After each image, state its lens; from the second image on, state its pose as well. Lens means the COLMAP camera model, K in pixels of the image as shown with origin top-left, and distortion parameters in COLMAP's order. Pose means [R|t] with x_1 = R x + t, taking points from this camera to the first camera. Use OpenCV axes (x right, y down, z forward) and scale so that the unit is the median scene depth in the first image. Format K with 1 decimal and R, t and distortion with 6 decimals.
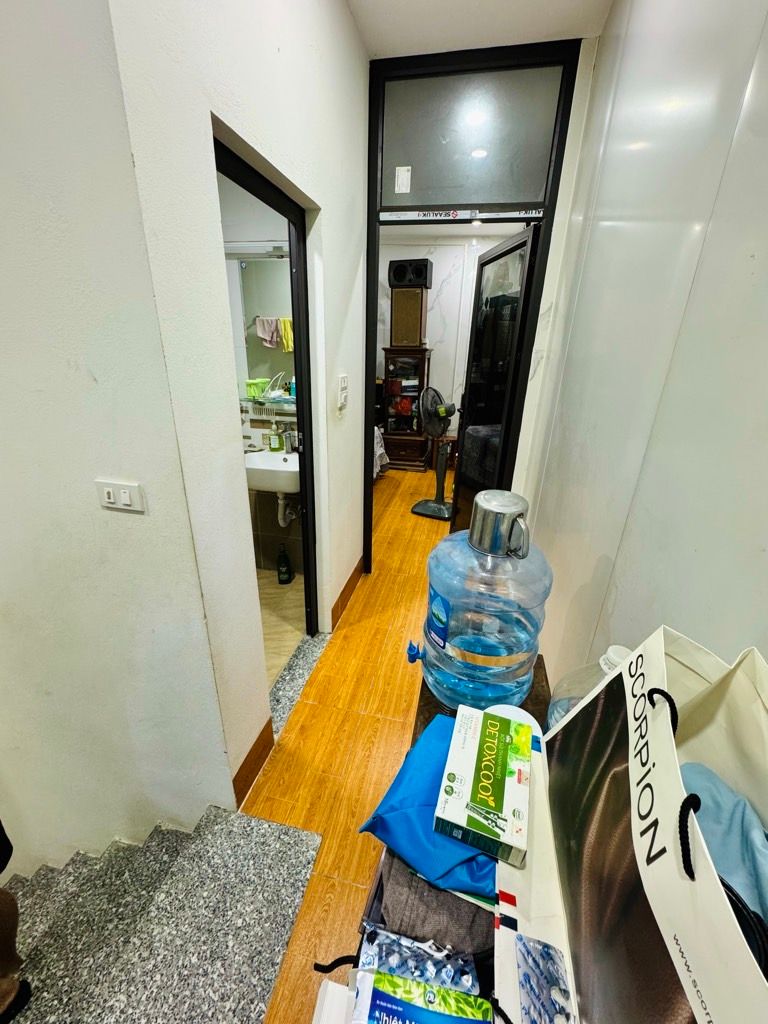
lens RADIAL K [[407.9, 0, 382.8], [0, 407.9, 514.0], [0, 0, 1]] dist [-0.005944, 0.001010]
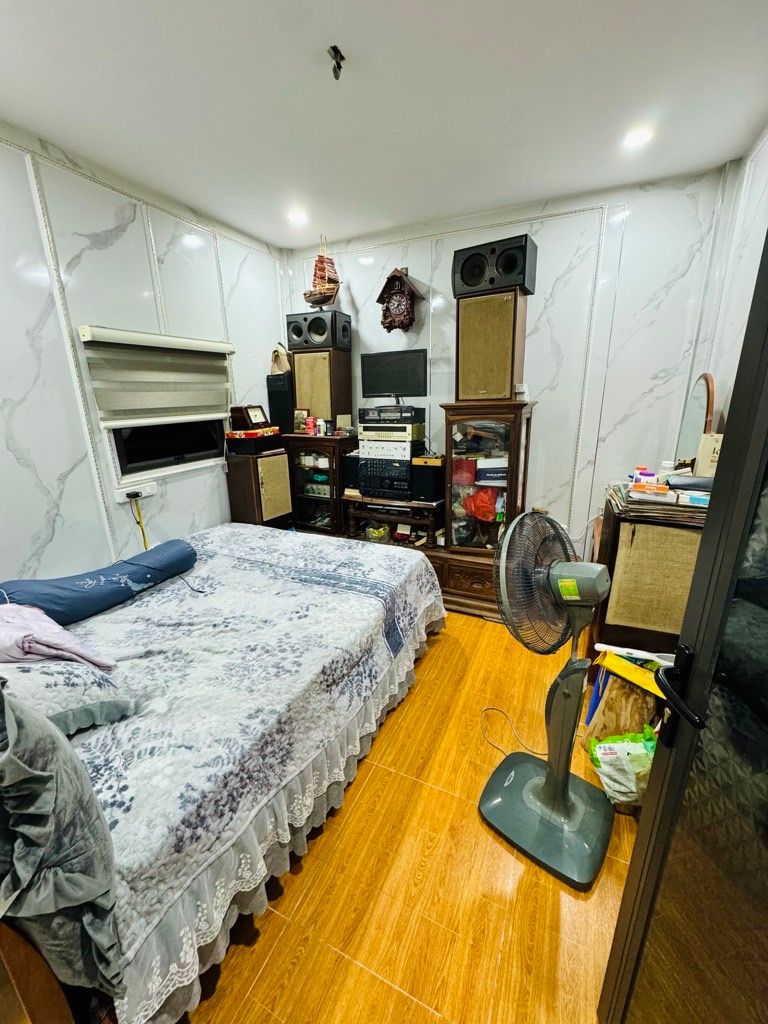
lens RADIAL K [[407.9, 0, 380.8], [0, 407.9, 512.5], [0, 0, 1]] dist [-0.005944, 0.001010]
pose [[0.972326, 0.017404, -0.232980, 0.051497], [-0.042039, 0.993978, -0.101197, -0.198783], [0.229816, 0.108191, 0.967202, 0.453459]]
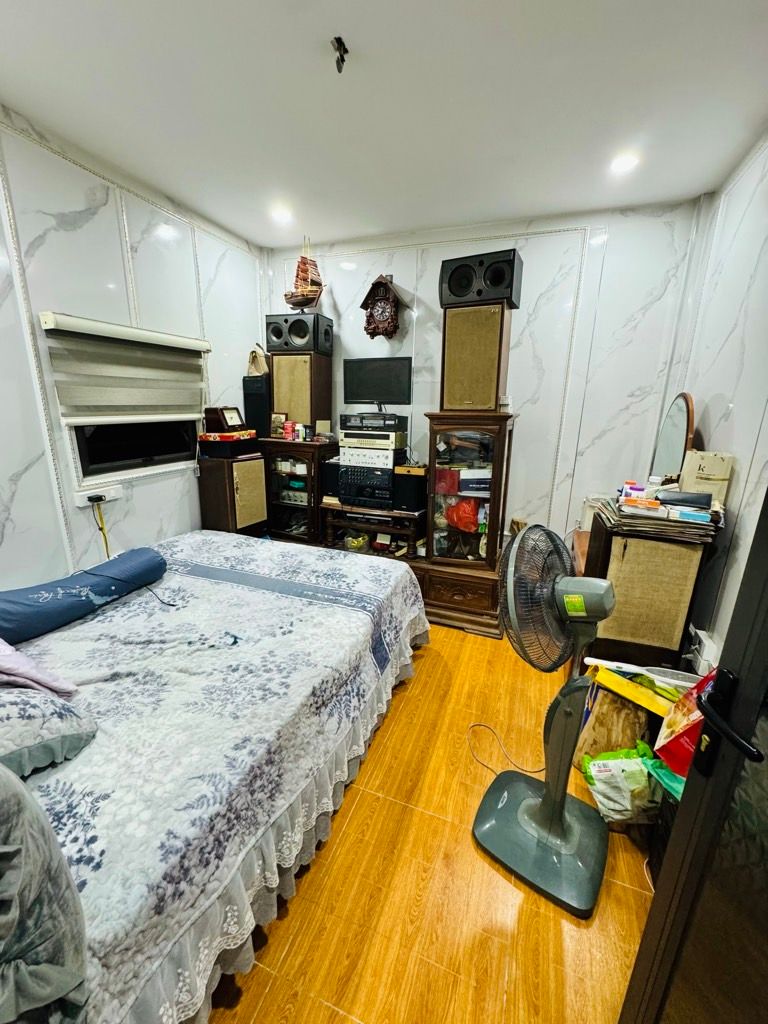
lens RADIAL K [[407.9, 0, 380.9], [0, 407.9, 512.4], [0, 0, 1]] dist [-0.005944, 0.001010]
pose [[0.988221, 0.030061, -0.150049, 0.026406], [-0.049133, 0.990931, -0.125065, -0.200910], [0.144929, 0.130964, 0.980737, 0.463581]]
